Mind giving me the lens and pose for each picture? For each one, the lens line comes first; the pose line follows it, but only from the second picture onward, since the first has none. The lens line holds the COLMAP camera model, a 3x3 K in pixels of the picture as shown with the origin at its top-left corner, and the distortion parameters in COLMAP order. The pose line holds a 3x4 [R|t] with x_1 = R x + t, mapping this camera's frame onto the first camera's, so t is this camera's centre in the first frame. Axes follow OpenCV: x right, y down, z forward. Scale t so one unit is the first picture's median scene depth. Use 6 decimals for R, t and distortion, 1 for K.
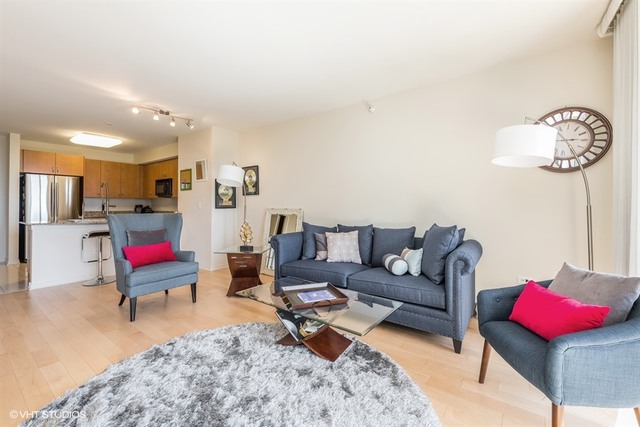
lens RADIAL K [[268.8, 0, 319.5], [0, 268.8, 207.1], [0, 0, 1]] dist [0.001339, -0.000085]
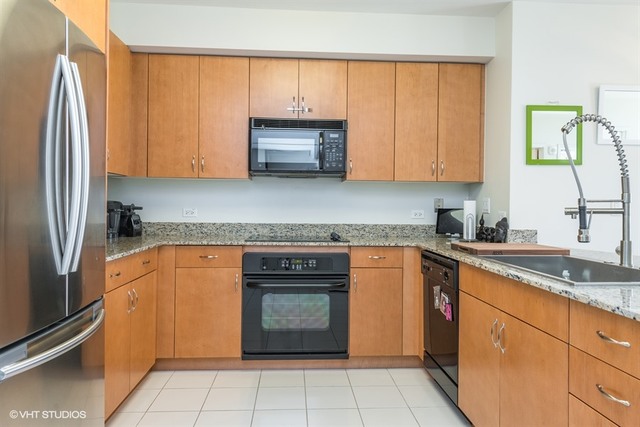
lens RADIAL K [[433.6, 0, 320.8], [0, 433.6, 212.8], [0, 0, 1]] dist [0.003303, 0.000953]
pose [[0.768536, -0.004274, 0.639792, -0.866527], [-0.004395, 0.999919, 0.011959, -0.003467], [-0.639791, -0.012003, 0.768455, 0.600882]]
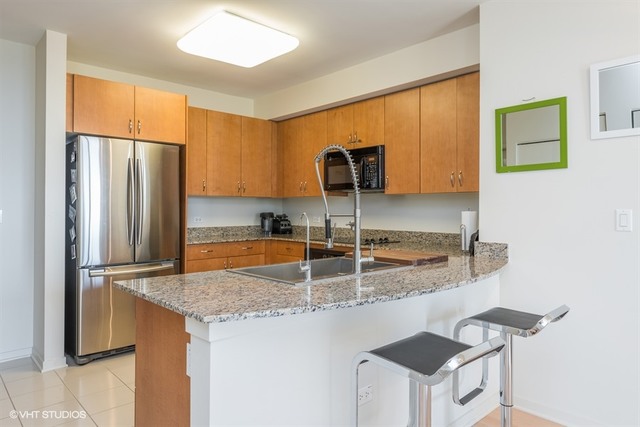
lens RADIAL K [[433.6, 0, 324.0], [0, 433.6, 211.7], [0, 0, 1]] dist [0.003303, 0.000953]
pose [[0.977009, 0.001605, -0.213190, -0.470513], [-0.001150, 0.999997, 0.002258, -0.012724], [0.213193, -0.001961, 0.977008, 0.355324]]
